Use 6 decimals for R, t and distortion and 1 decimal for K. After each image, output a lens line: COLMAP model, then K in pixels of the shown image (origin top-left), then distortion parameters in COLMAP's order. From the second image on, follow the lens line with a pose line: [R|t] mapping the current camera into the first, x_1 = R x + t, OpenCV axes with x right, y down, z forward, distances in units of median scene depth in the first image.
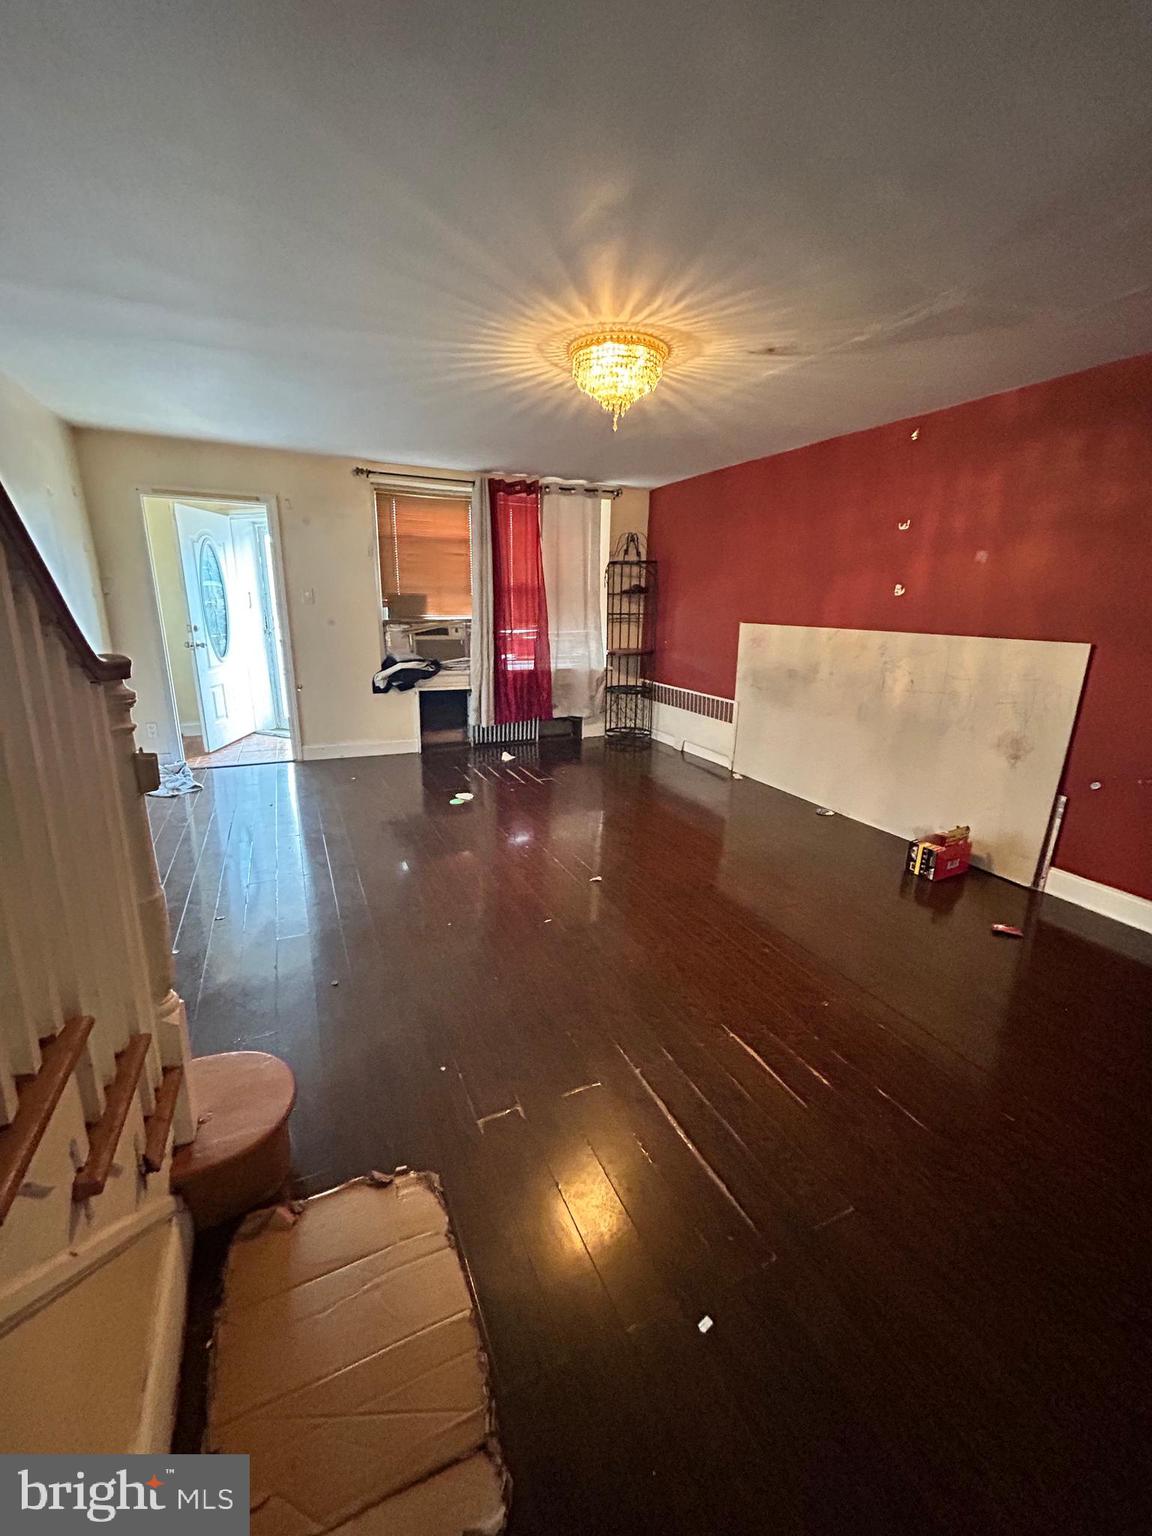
lens RADIAL K [[615.6, 0, 577.9], [0, 615.6, 764.4], [0, 0, 1]] dist [-0.011943, 0.008171]
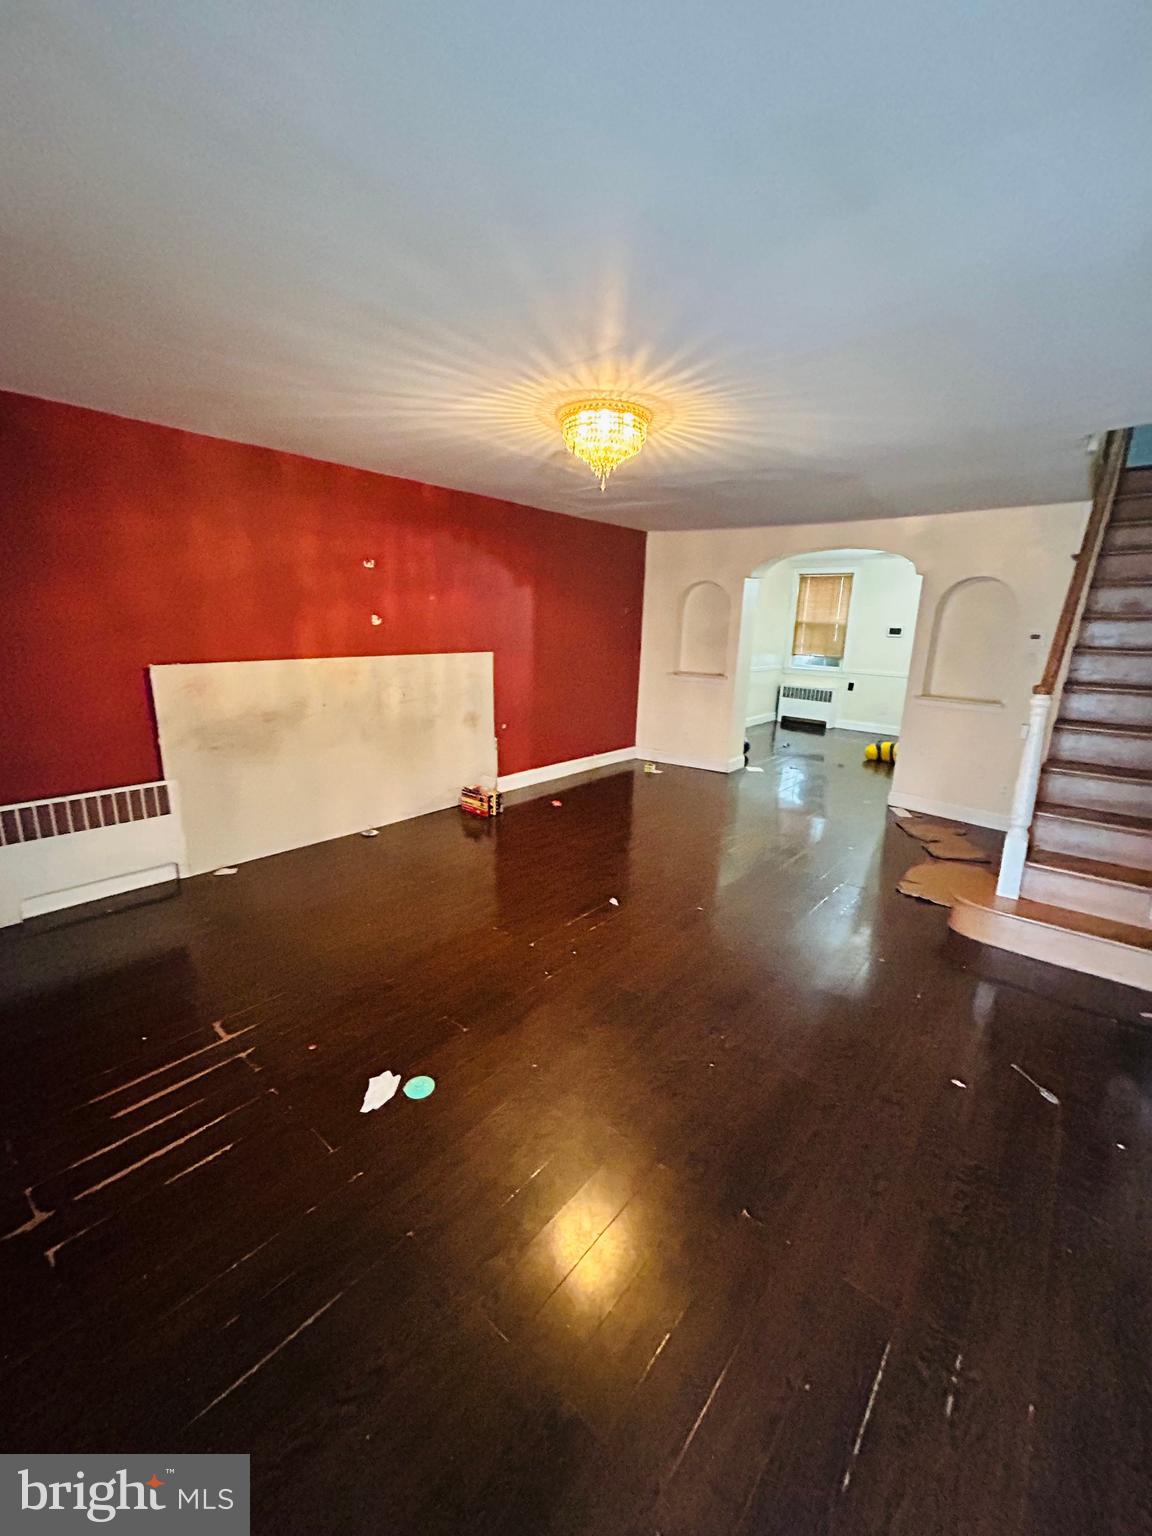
lens RADIAL K [[615.6, 0, 577.9], [0, 615.6, 764.4], [0, 0, 1]] dist [-0.011943, 0.008171]
pose [[-0.409894, -0.242024, 0.879438, -0.735461], [0.203281, 0.915668, 0.346741, -0.374202], [-0.889193, 0.320900, -0.326128, 1.175079]]
